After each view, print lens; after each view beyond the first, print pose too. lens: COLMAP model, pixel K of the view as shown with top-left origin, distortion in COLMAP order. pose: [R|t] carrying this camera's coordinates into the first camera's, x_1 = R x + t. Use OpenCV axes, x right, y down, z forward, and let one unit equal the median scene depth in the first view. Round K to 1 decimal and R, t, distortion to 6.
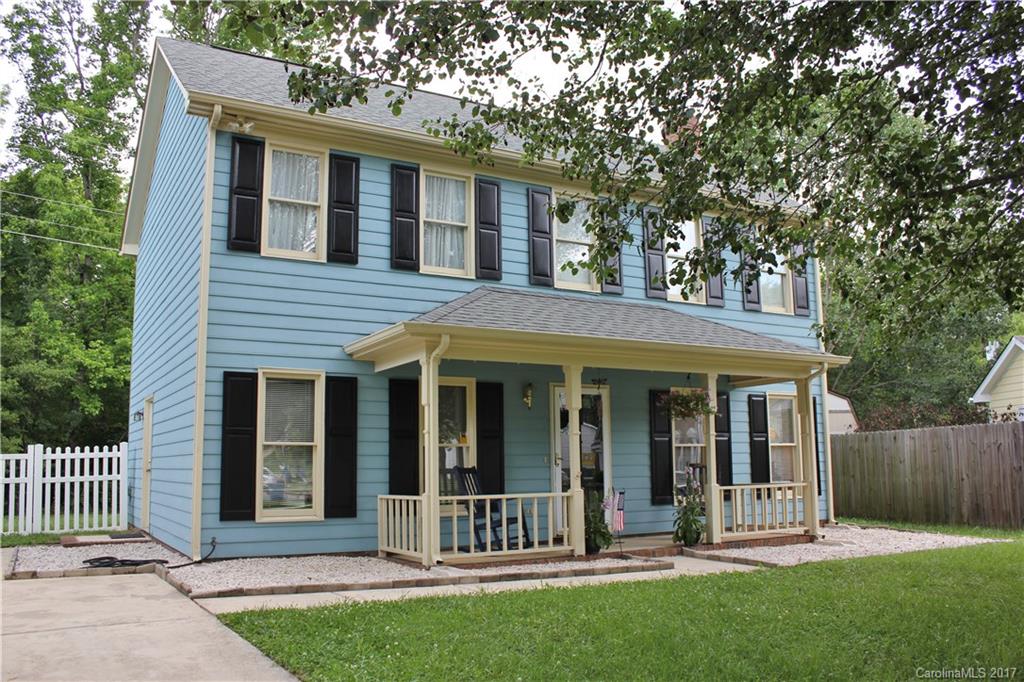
lens RADIAL K [[848.4, 0, 509.3], [0, 848.4, 345.4], [0, 0, 1]] dist [-0.147286, 0.085567]
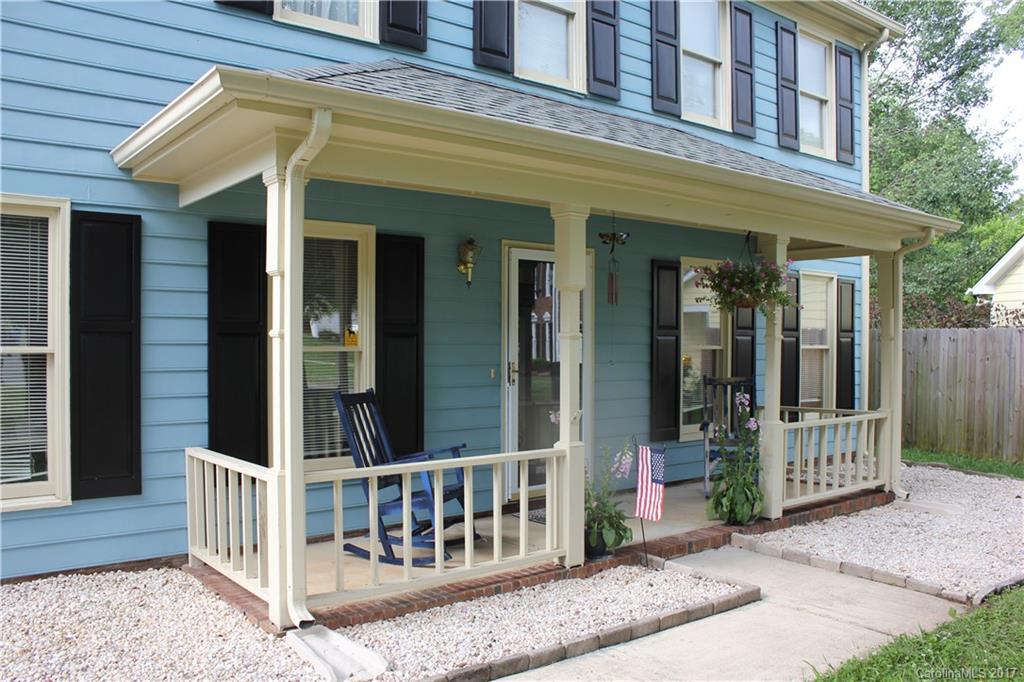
lens RADIAL K [[848.4, 0, 508.8], [0, 848.4, 345.8], [0, 0, 1]] dist [-0.147286, 0.085567]
pose [[0.988804, 0.016151, 0.148346, -0.036855], [-0.038413, 0.988172, 0.148459, 0.033099], [-0.144194, -0.152496, 0.977729, 0.482416]]
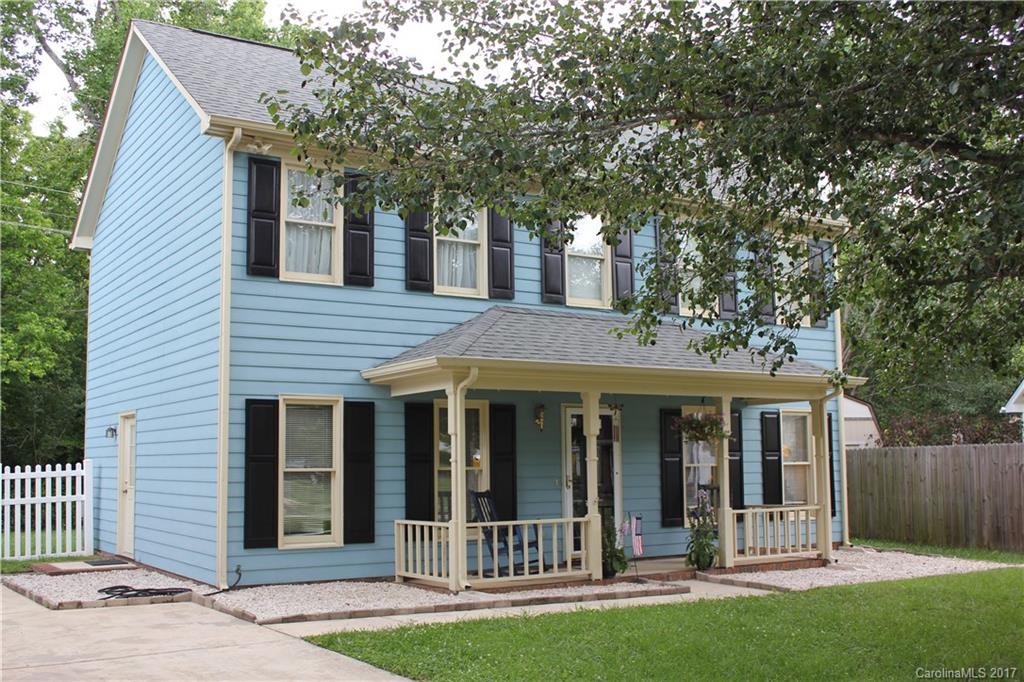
lens RADIAL K [[1066.7, 0, 512.6], [0, 1066.7, 348.0], [0, 0, 1]] dist [-0.092324, 0.000000]
pose [[0.998490, 0.007940, 0.054352, -0.086039], [-0.009792, 0.999378, 0.033892, -0.069455], [-0.054049, -0.034374, 0.997946, -0.255402]]
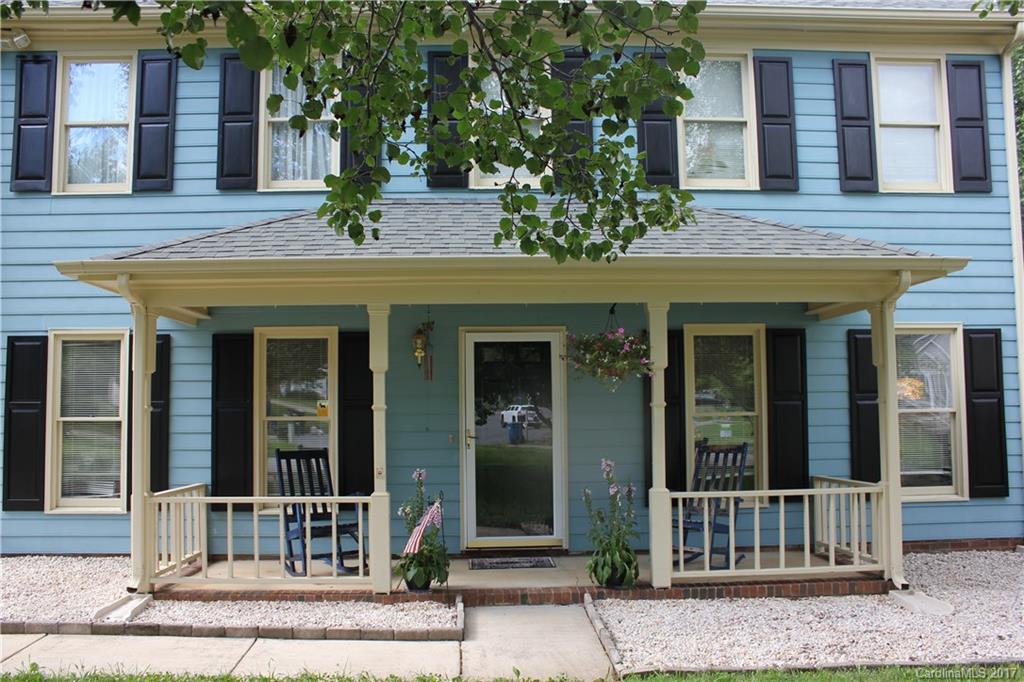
lens RADIAL K [[848.4, 0, 513.7], [0, 848.4, 343.1], [0, 0, 1]] dist [-0.147286, 0.085567]
pose [[0.885390, -0.033041, -0.463674, 0.461119], [0.066222, 0.996263, 0.055457, 0.024221], [0.460109, -0.079807, 0.884269, 0.461994]]
